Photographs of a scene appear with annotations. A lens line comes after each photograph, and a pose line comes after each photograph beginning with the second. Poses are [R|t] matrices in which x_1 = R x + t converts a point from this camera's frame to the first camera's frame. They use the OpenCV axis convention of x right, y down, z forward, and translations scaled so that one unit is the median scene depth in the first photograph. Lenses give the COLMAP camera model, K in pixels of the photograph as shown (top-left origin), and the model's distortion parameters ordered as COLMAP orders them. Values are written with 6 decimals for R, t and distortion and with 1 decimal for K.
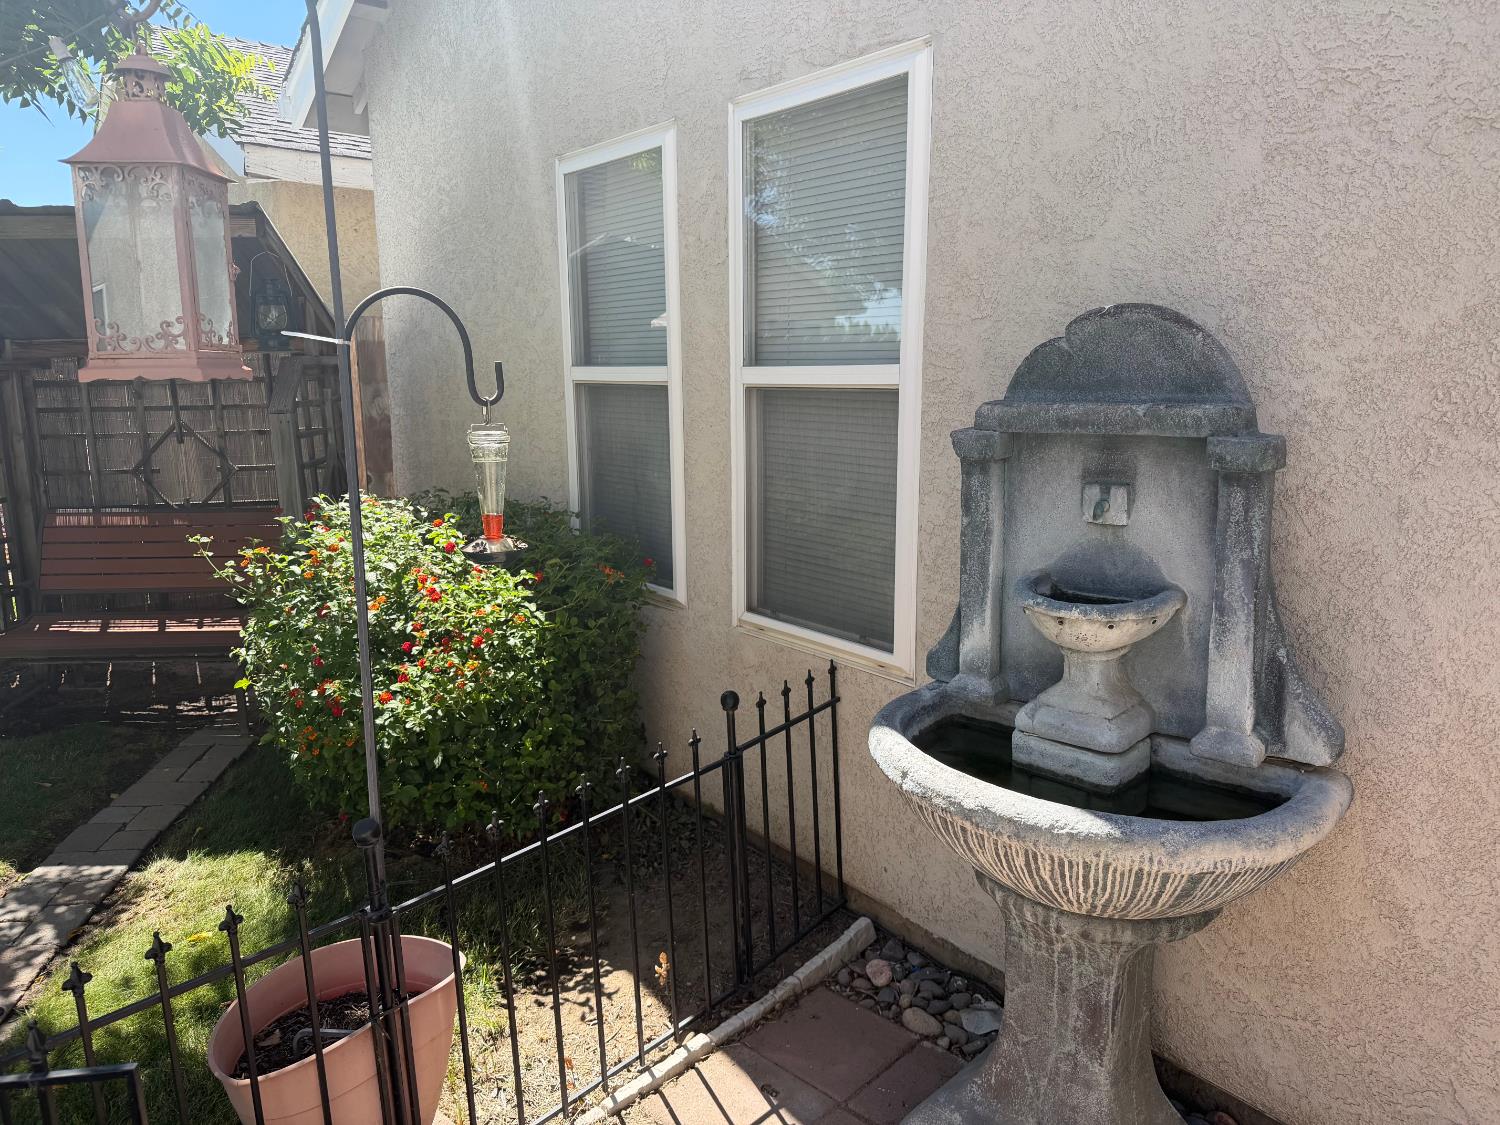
lens RADIAL K [[1045.8, 0, 745.5], [0, 1045.8, 561.7], [0, 0, 1]] dist [0.061176, -0.078831]
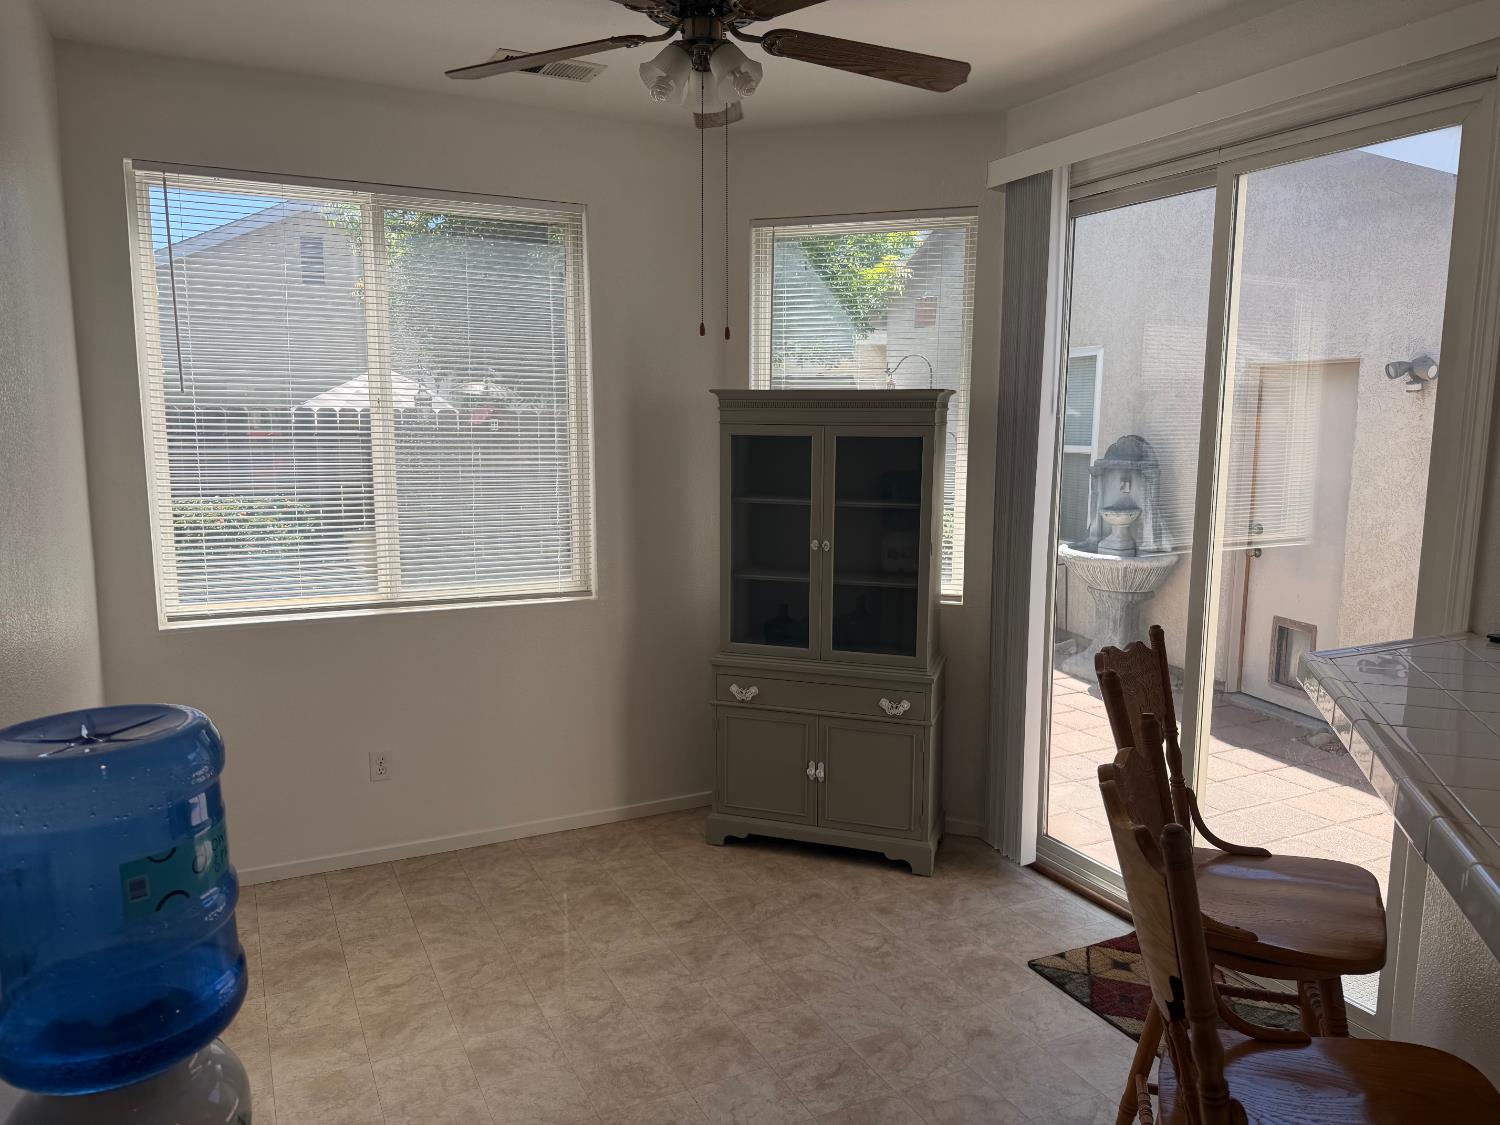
lens RADIAL K [[1045.8, 0, 749.6], [0, 1045.8, 565.2], [0, 0, 1]] dist [0.061176, -0.078831]
pose [[0.938913, 0.056805, -0.339436, 0.400146], [-0.070470, 0.997119, -0.028058, 0.455595], [0.336864, 0.050264, 0.940211, -3.193407]]
